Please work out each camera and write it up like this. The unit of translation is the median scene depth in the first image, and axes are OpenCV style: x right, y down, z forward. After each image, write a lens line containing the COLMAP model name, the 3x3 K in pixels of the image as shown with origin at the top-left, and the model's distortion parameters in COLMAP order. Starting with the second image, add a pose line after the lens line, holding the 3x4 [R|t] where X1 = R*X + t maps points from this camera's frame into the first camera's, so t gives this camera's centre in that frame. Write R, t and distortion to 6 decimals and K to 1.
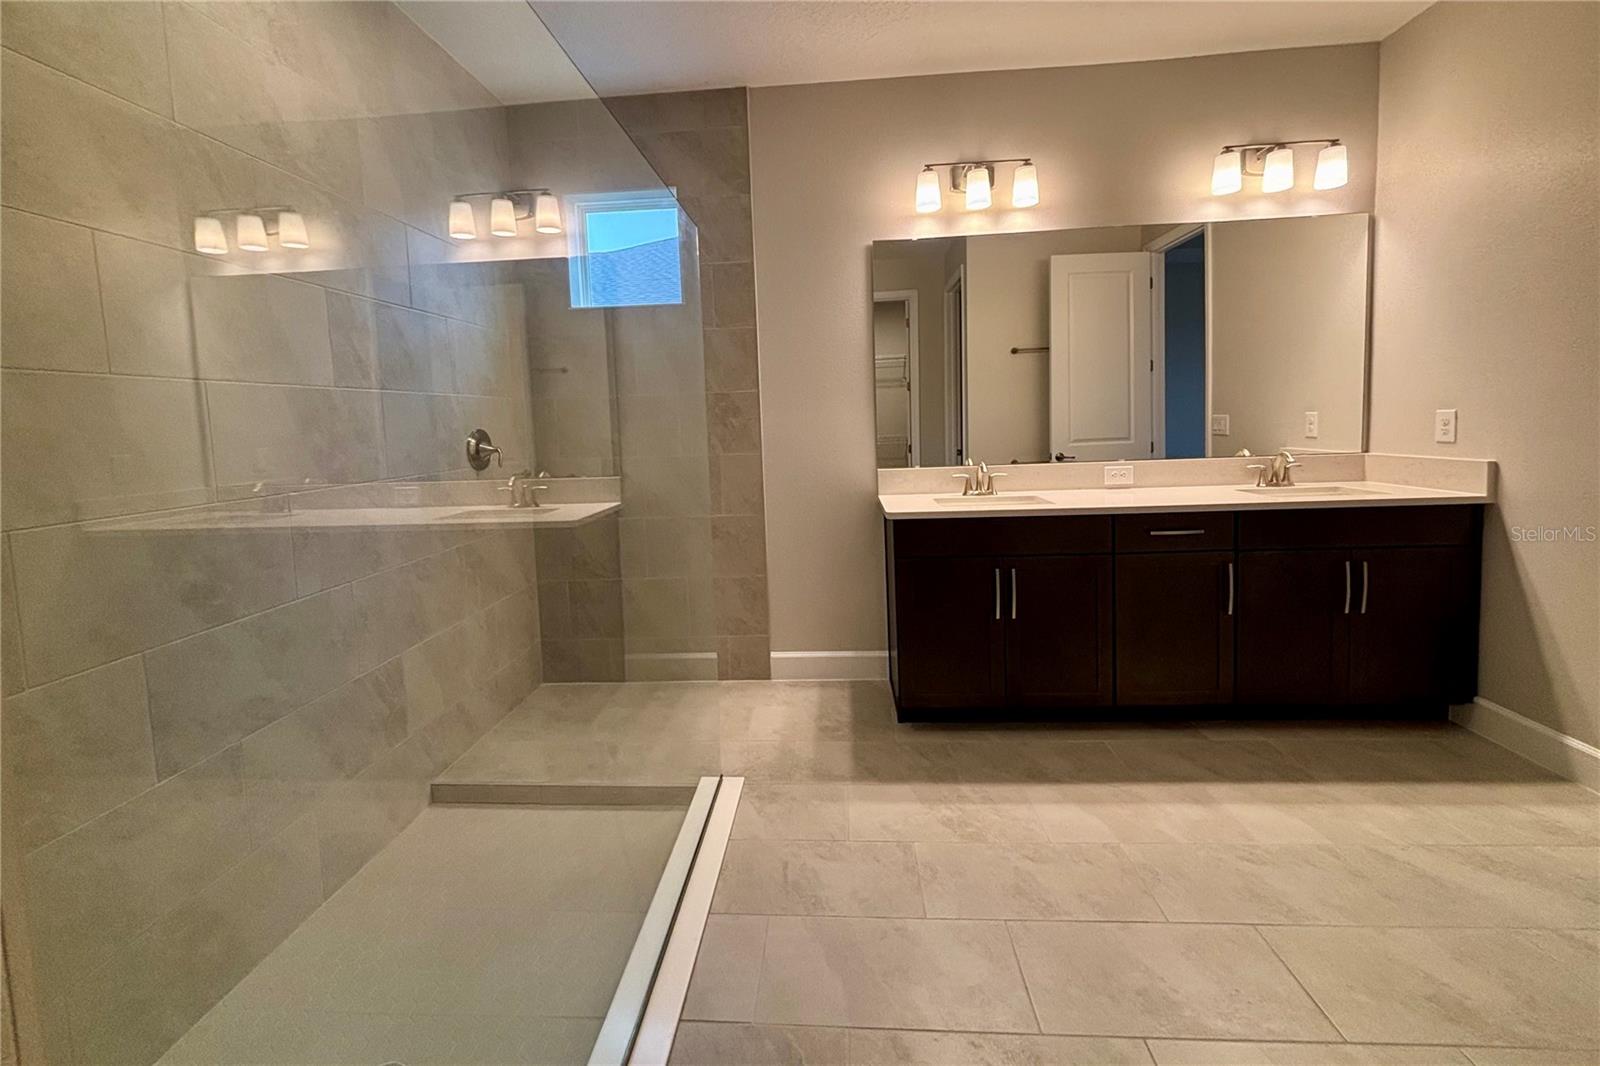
lens RADIAL K [[642.3, 0, 797.2], [0, 642.3, 480.6], [0, 0, 1]] dist [0.000165, 0.000338]
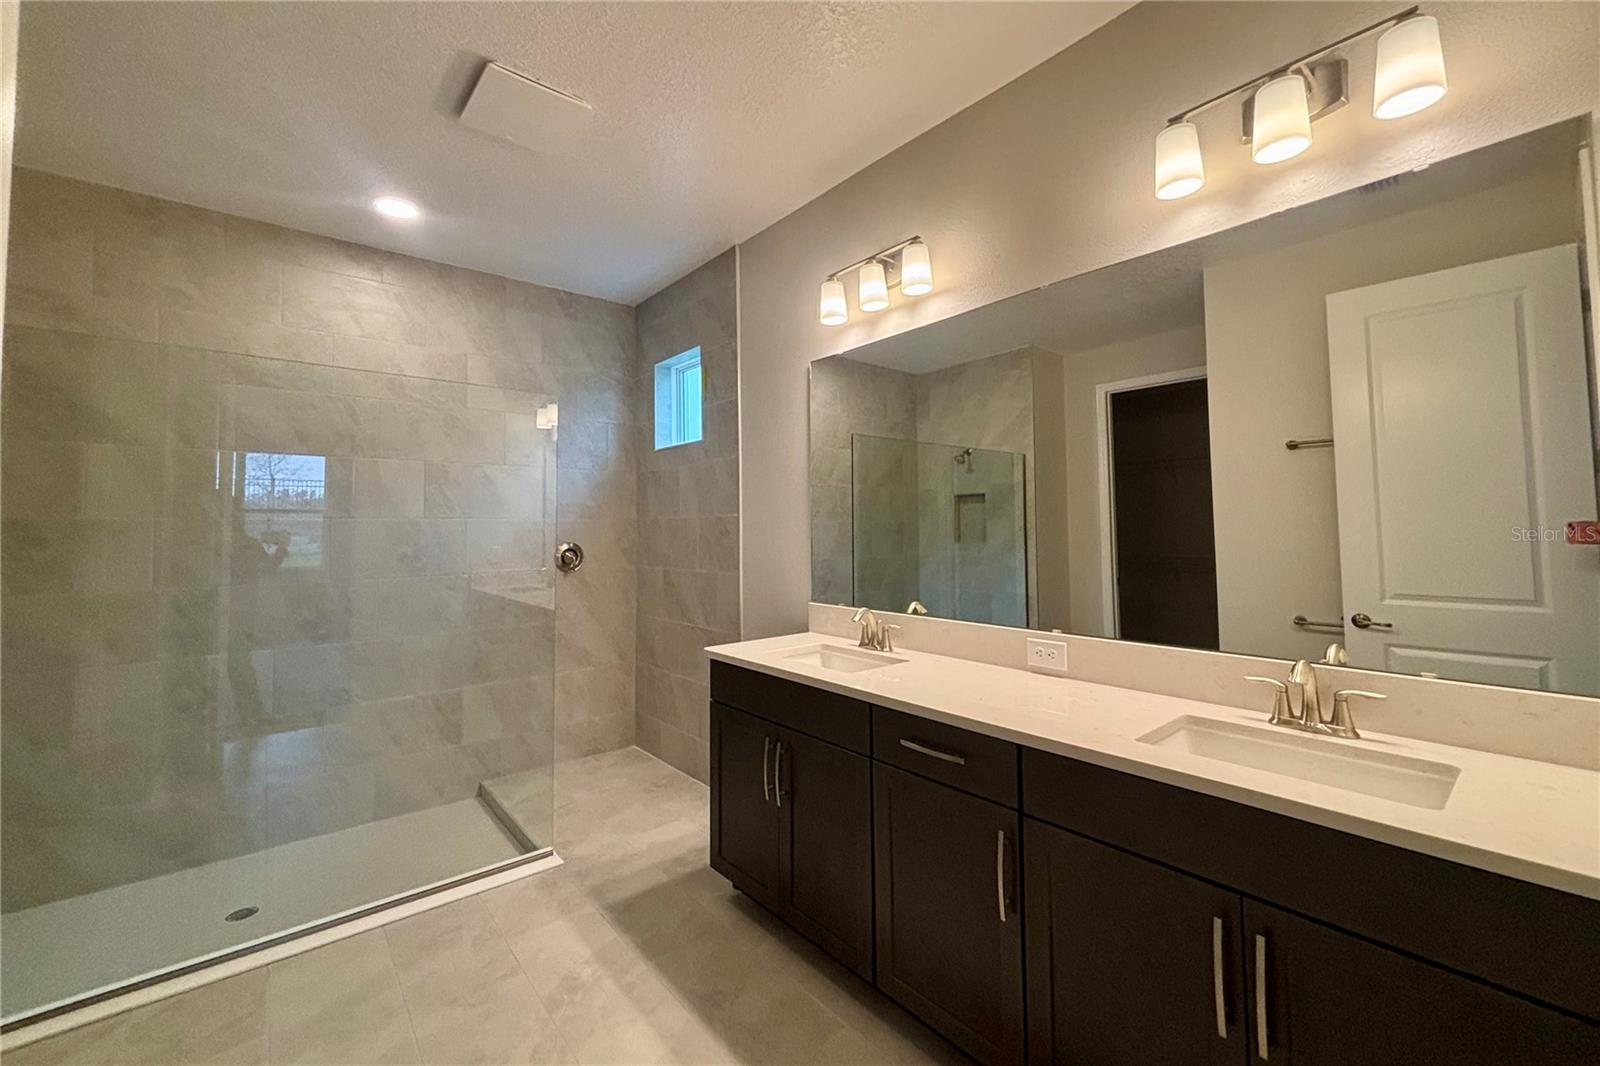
lens RADIAL K [[642.3, 0, 792.8], [0, 642.3, 517.8], [0, 0, 1]] dist [0.000165, 0.000338]
pose [[0.691111, 0.015243, -0.722588, 0.949281], [-0.085586, 0.994469, -0.060880, -0.100376], [0.717663, 0.103918, 0.688593, 0.422723]]
